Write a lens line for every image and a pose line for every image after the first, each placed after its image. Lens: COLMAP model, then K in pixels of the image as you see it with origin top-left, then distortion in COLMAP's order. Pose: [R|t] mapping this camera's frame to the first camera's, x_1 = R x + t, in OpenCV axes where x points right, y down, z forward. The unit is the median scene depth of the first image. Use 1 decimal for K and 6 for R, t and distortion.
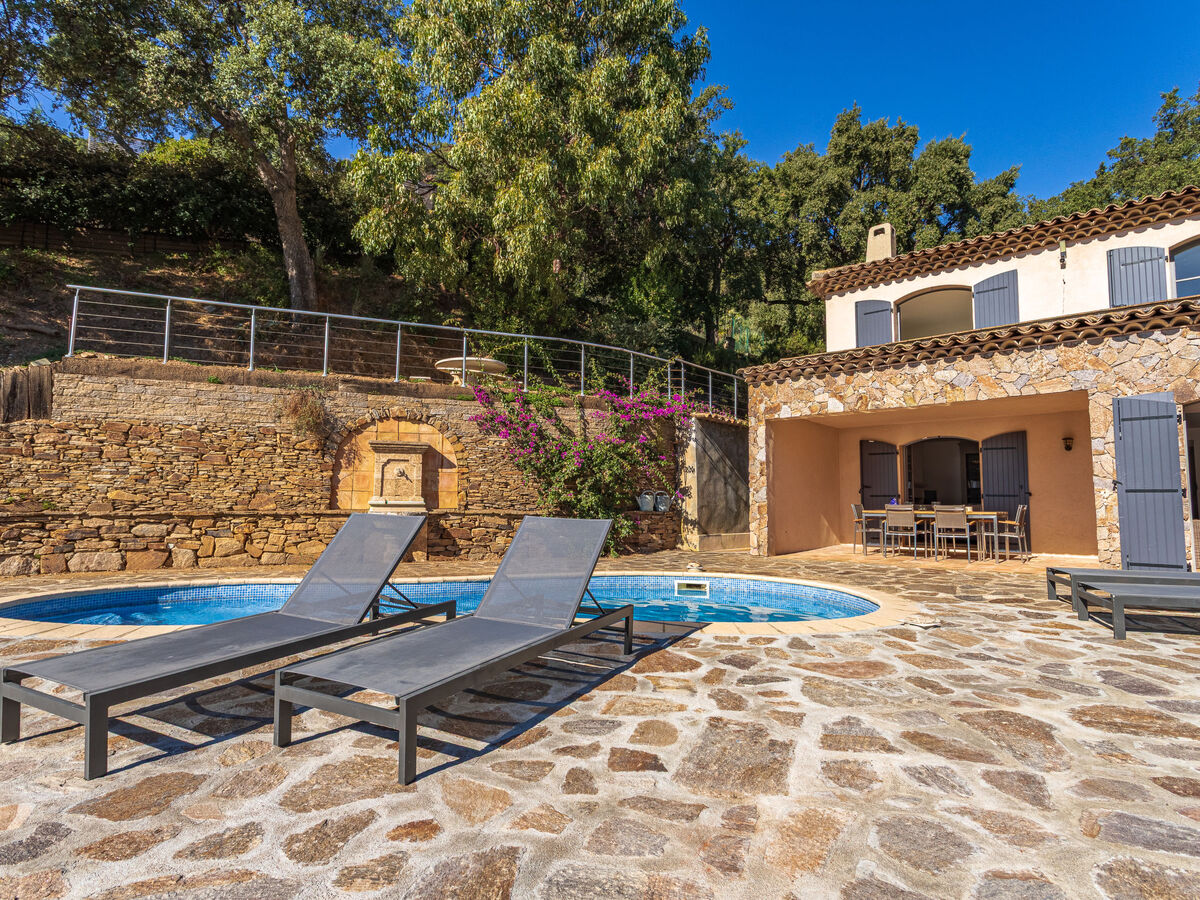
lens RADIAL K [[637.2, 0, 603.7], [0, 637.2, 451.9], [0, 0, 1]] dist [0.002717, 0.003277]
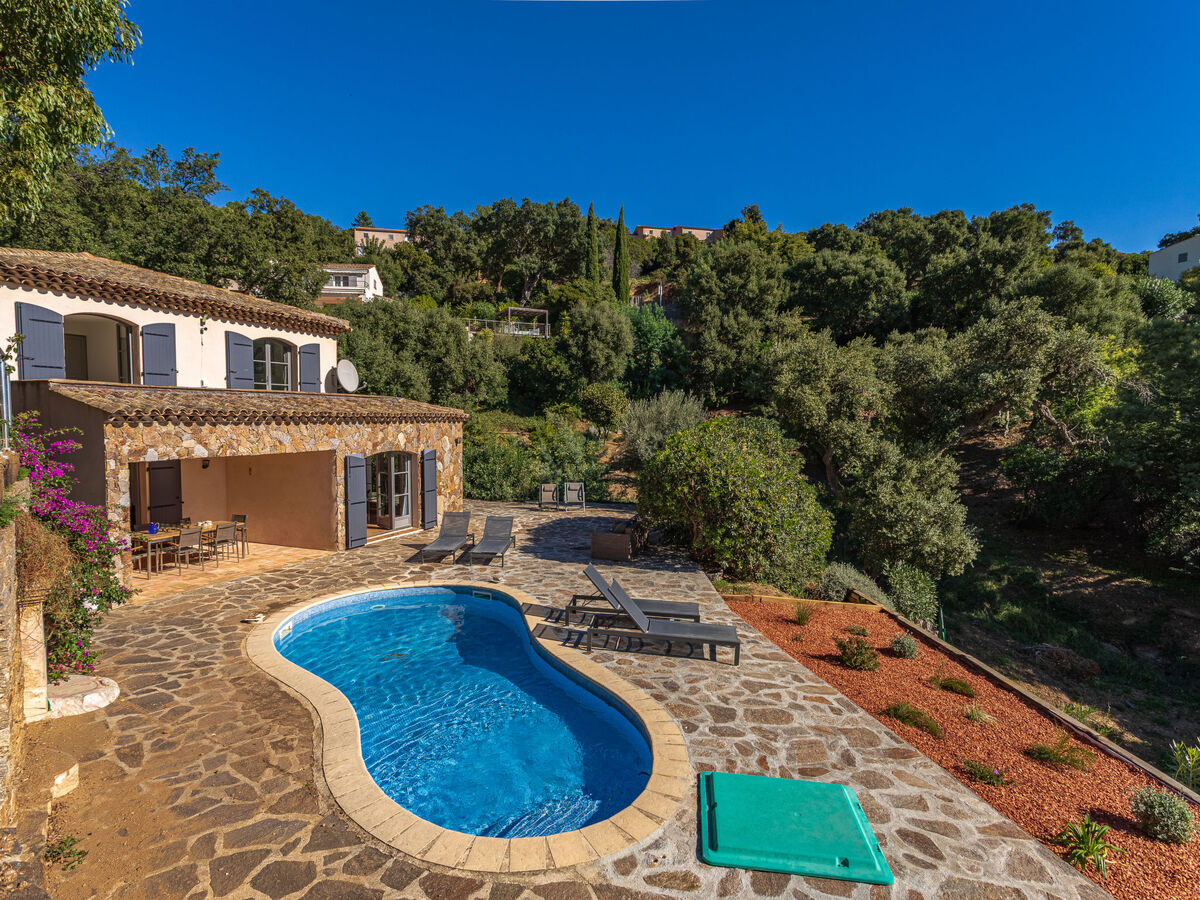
lens RADIAL K [[637.2, 0, 606.9], [0, 637.2, 447.1], [0, 0, 1]] dist [0.002717, 0.003277]
pose [[-0.342692, -0.051412, 0.938040, -0.959136], [-0.082528, 0.996289, 0.024454, -0.169936], [-0.935816, -0.069034, -0.345663, 0.727235]]
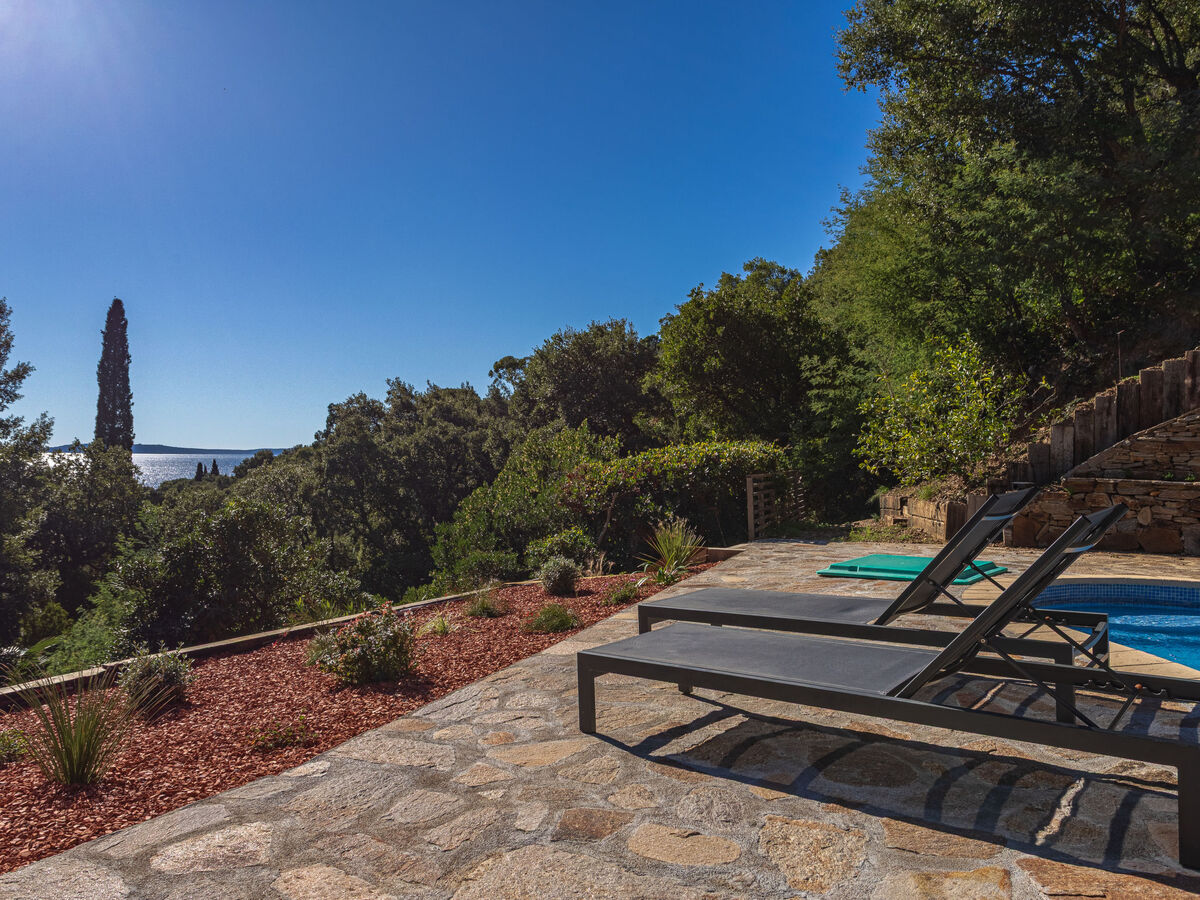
lens RADIAL K [[881.2, 0, 600.1], [0, 881.2, 450.4], [0, 0, 1]] dist [-0.008675, 0.011952]
pose [[-0.214802, -0.014828, -0.976545, 0.323199], [0.074753, 0.996702, -0.031577, 0.020122], [0.973793, -0.079782, -0.212985, 0.374095]]
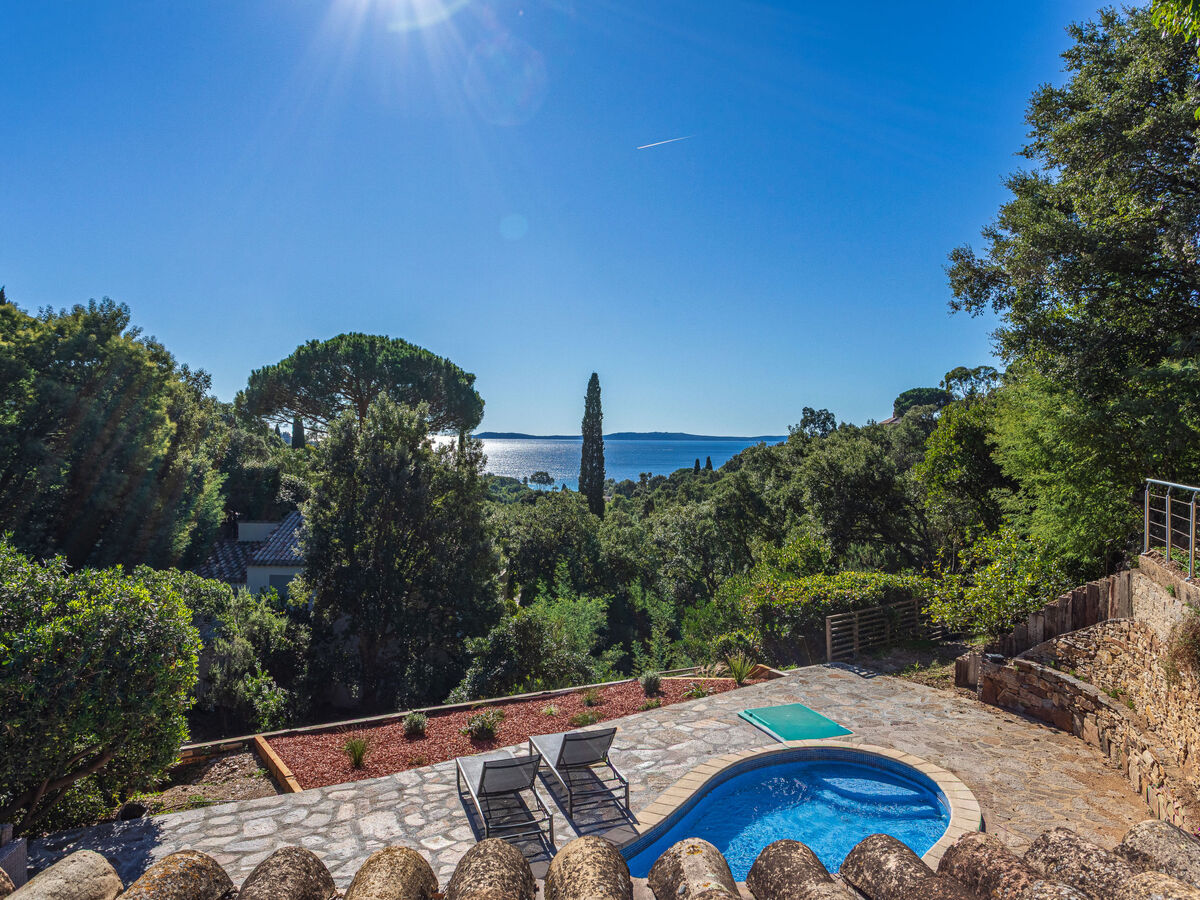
lens RADIAL K [[822.0, 0, 595.2], [0, 822.0, 454.9], [0, 0, 1]] dist [-0.008291, 0.003483]
pose [[-0.704641, 0.000106, -0.709564, 0.552375], [0.049376, 0.997583, -0.048884, -0.192485], [0.707844, -0.069481, -0.702944, 1.029833]]
